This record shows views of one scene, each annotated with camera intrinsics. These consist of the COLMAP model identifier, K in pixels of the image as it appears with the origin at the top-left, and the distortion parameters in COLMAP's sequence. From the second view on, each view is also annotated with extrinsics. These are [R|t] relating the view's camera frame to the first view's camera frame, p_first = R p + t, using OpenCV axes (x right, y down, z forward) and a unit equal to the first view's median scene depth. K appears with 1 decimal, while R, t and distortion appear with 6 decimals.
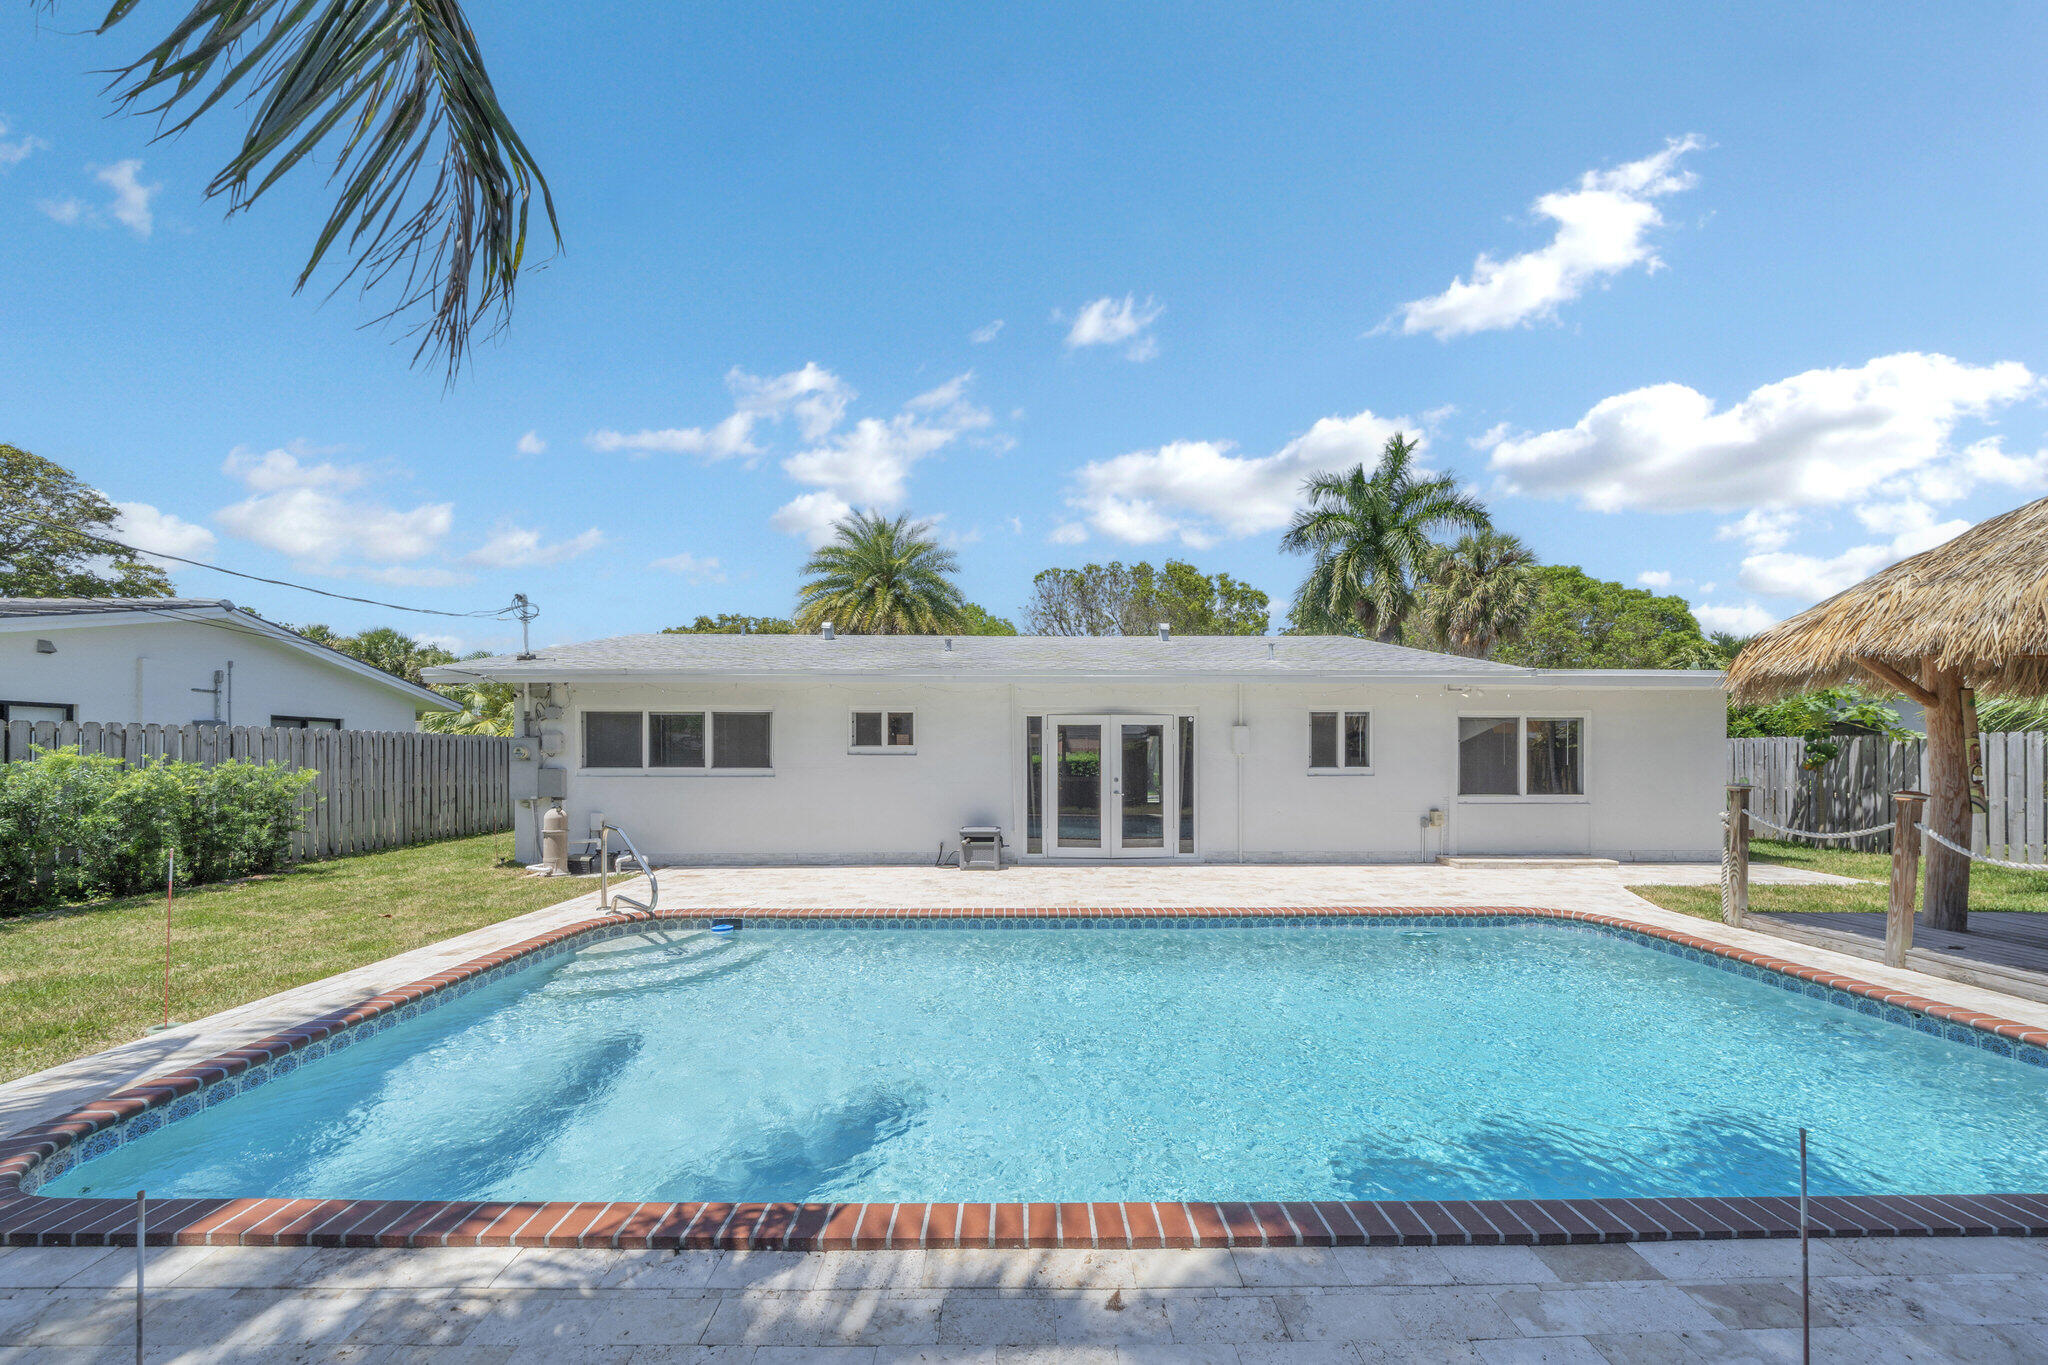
lens RADIAL K [[708.7, 0, 1010.3], [0, 708.7, 749.5], [0, 0, 1]] dist [-0.002792, -0.000121]
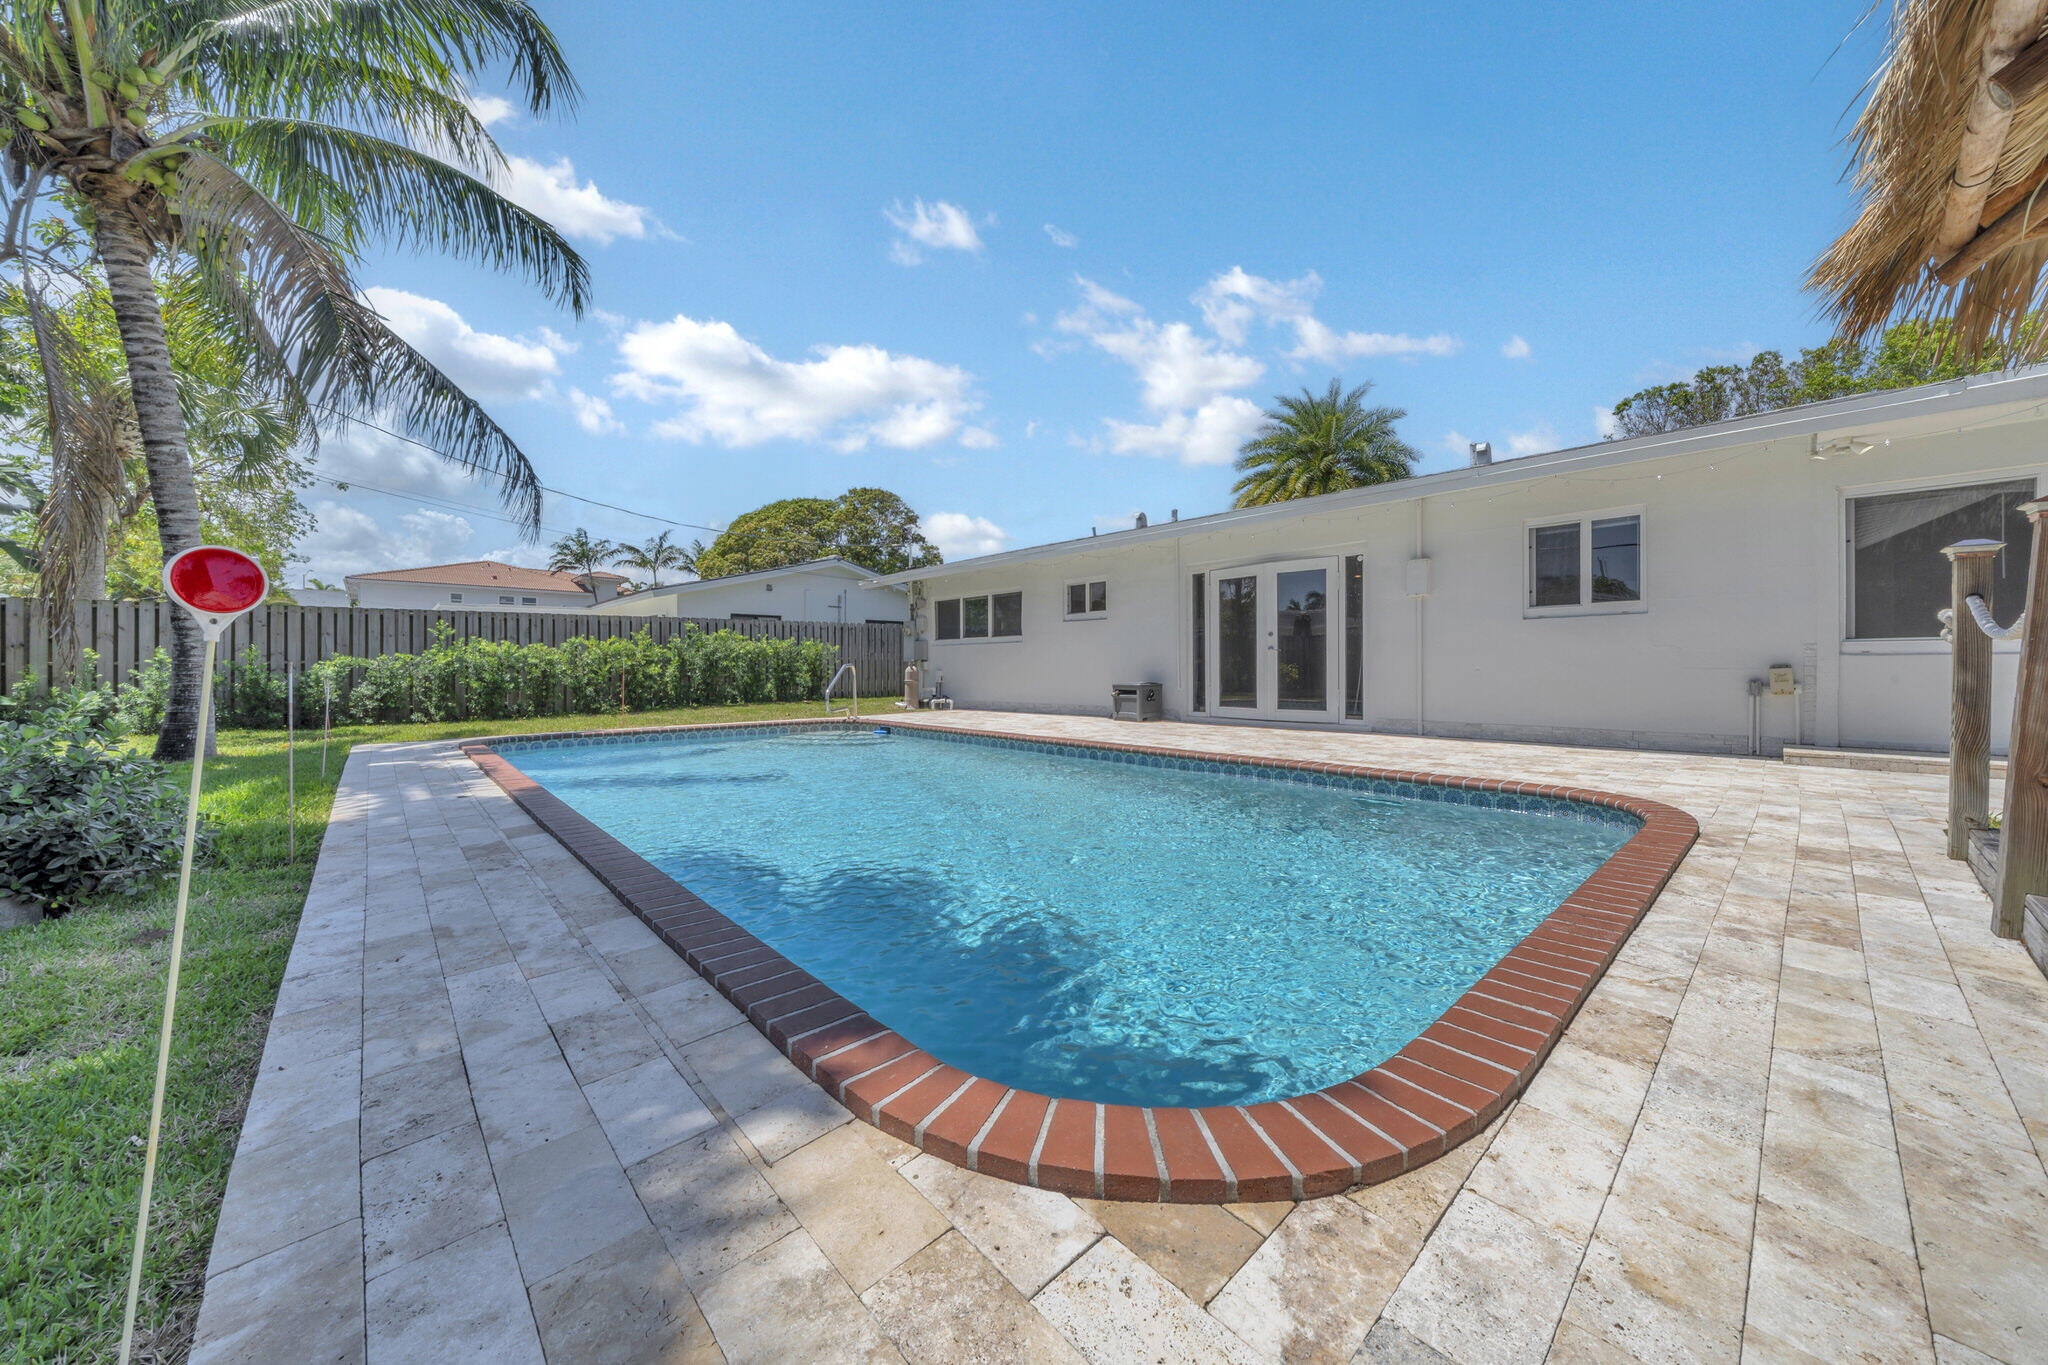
lens RADIAL K [[715.3, 0, 1027.7], [0, 715.3, 668.3], [0, 0, 1]] dist [-0.005361, -0.000055]
pose [[0.672548, -0.002496, -0.740050, 0.612223], [0.007018, 0.999971, 0.003005, 0.080947], [0.740020, -0.007215, 0.672546, 0.151465]]
